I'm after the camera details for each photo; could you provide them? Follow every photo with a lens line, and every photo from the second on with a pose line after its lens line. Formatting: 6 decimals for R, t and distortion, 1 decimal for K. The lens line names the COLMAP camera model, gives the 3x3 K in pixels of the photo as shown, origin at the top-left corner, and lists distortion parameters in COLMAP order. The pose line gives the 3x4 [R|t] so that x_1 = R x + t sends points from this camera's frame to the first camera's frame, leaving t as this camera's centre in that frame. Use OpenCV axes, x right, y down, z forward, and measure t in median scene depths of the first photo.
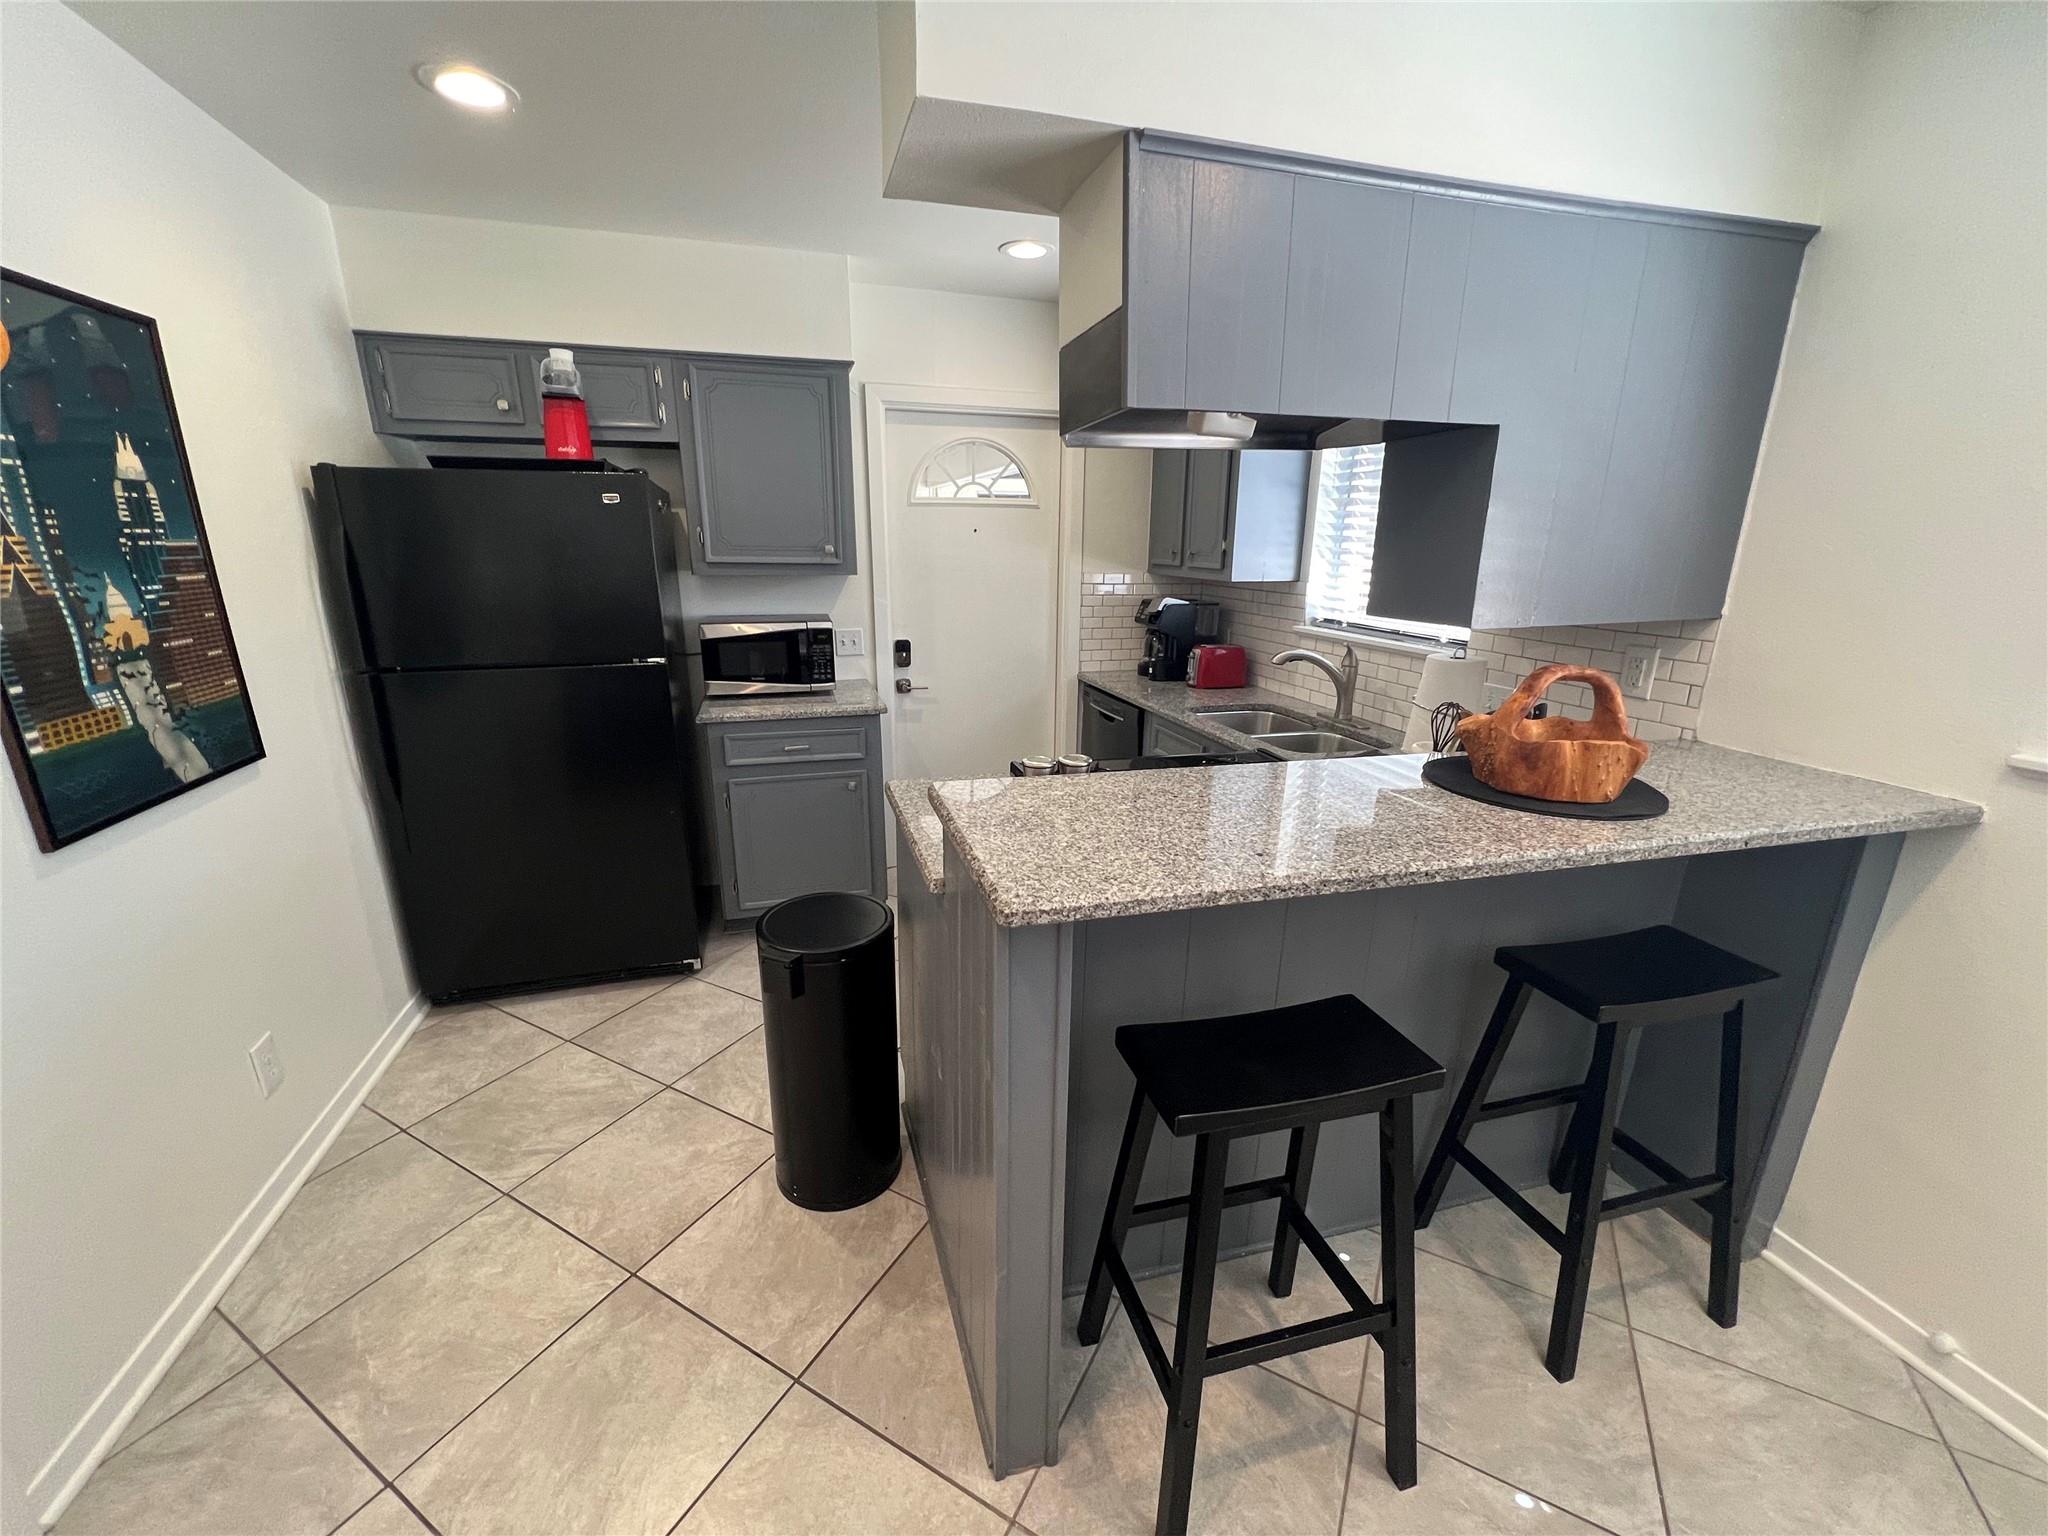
lens RADIAL K [[823.7, 0, 1014.6], [0, 823.7, 774.9], [0, 0, 1]] dist [0.002872, -0.000276]
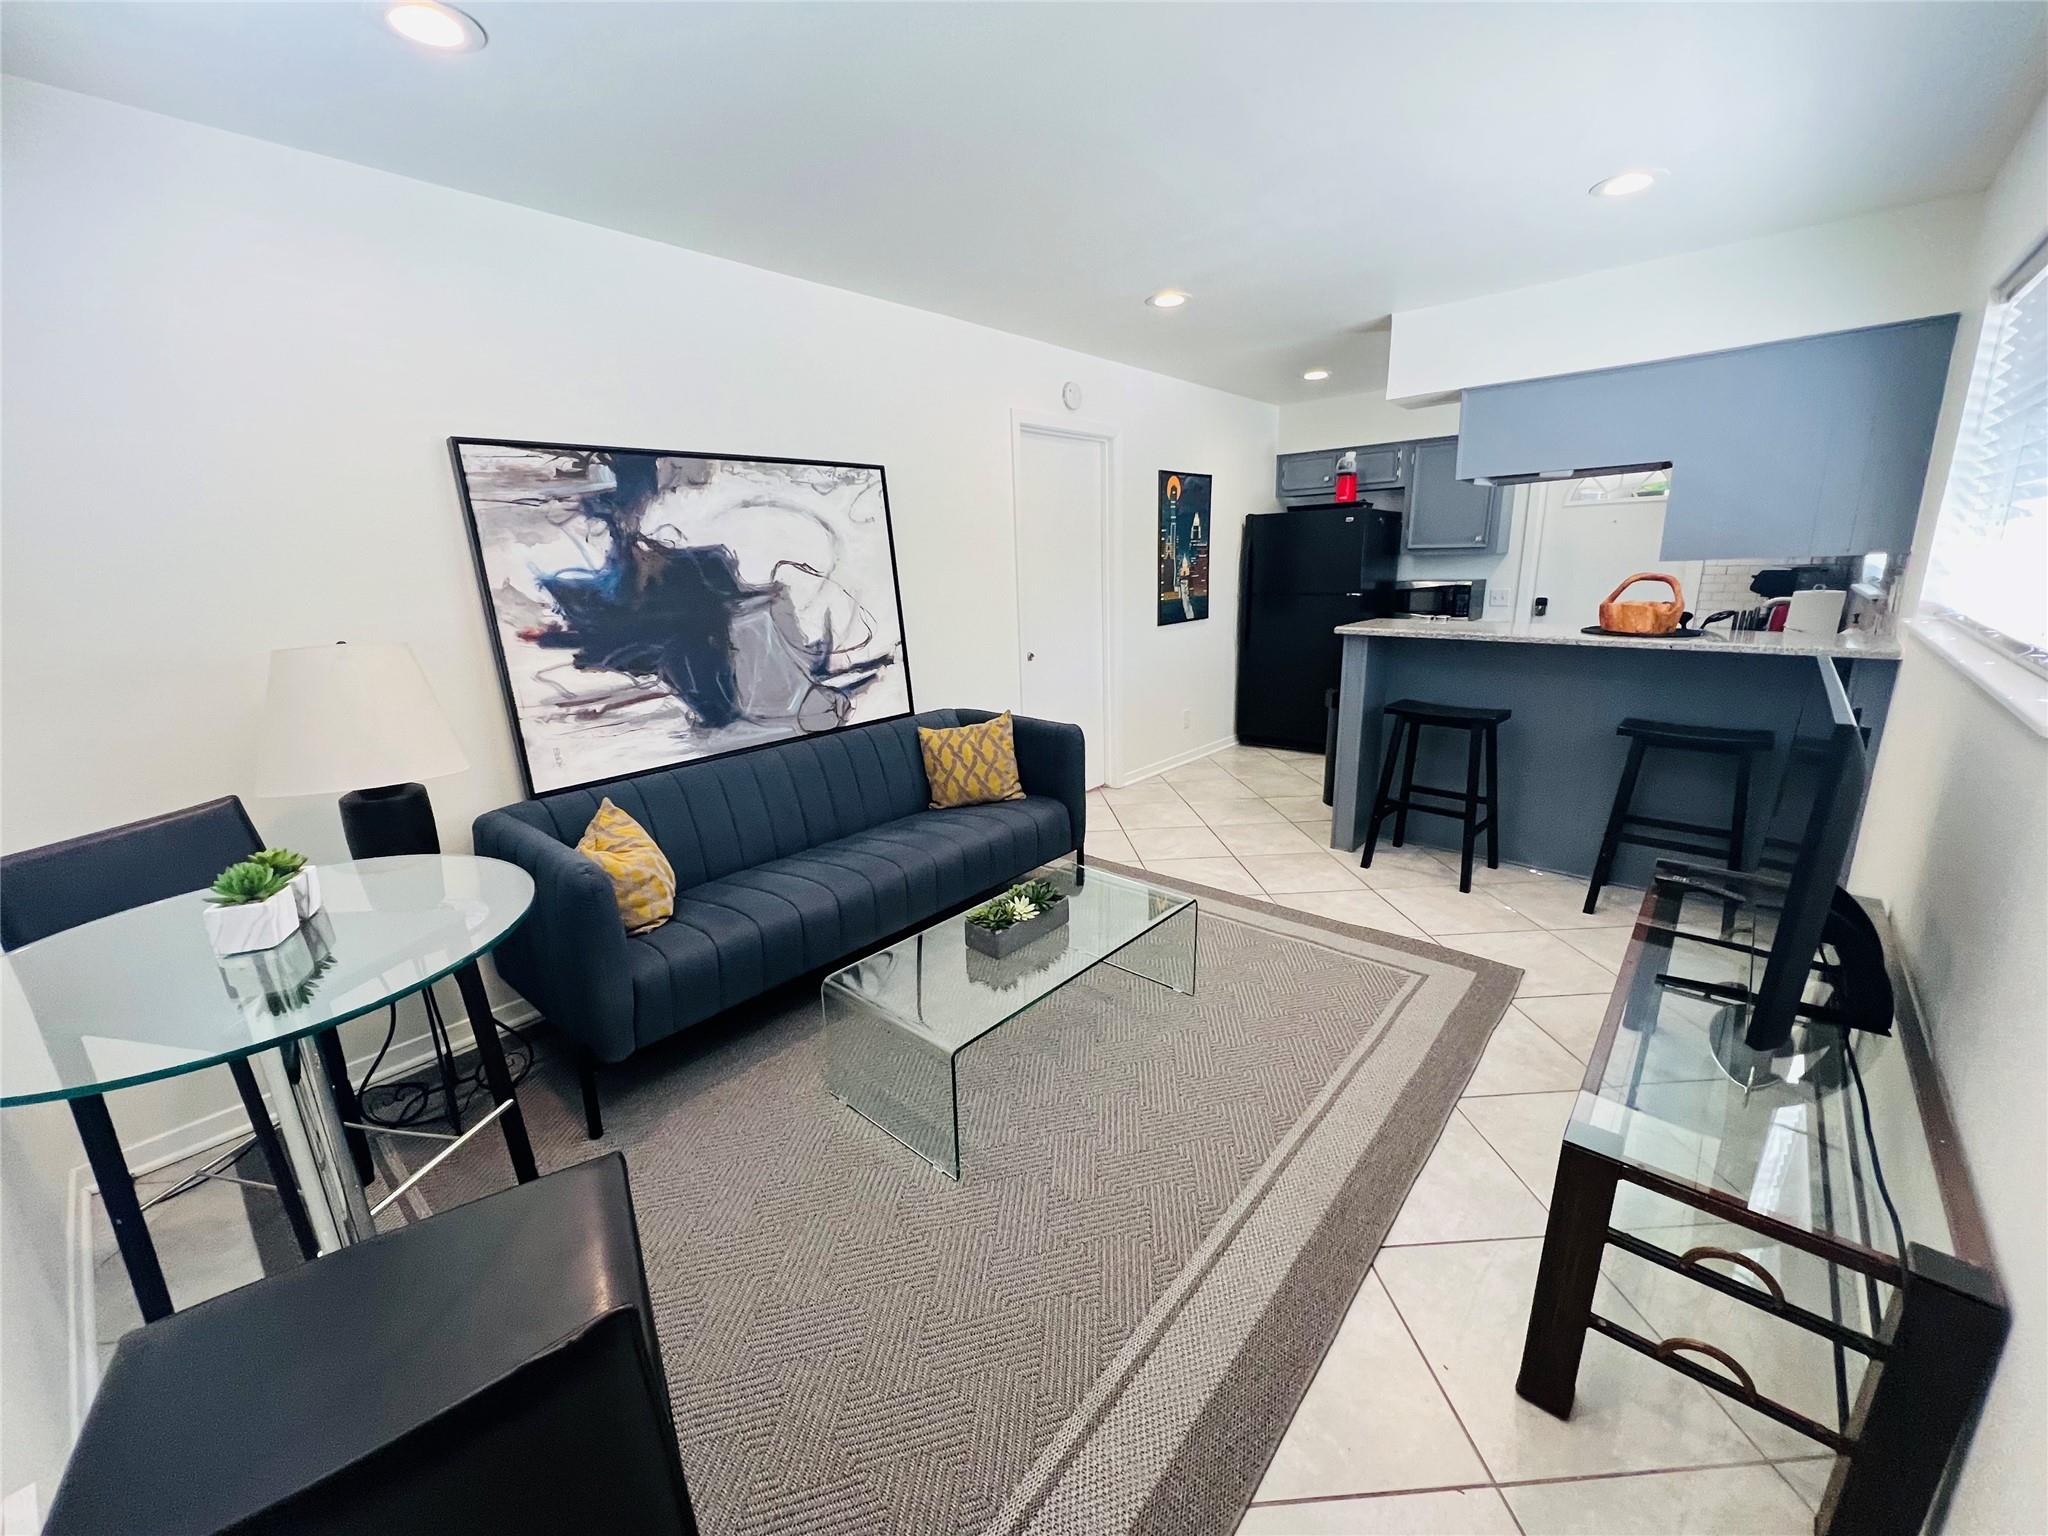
lens RADIAL K [[823.7, 0, 1023.2], [0, 823.7, 765.3], [0, 0, 1]] dist [0.002872, -0.000276]
pose [[0.544801, 0.185092, -0.817883, 1.256658], [-0.197659, 0.976199, 0.089256, 0.370212], [0.814937, 0.113035, 0.568419, -1.169068]]
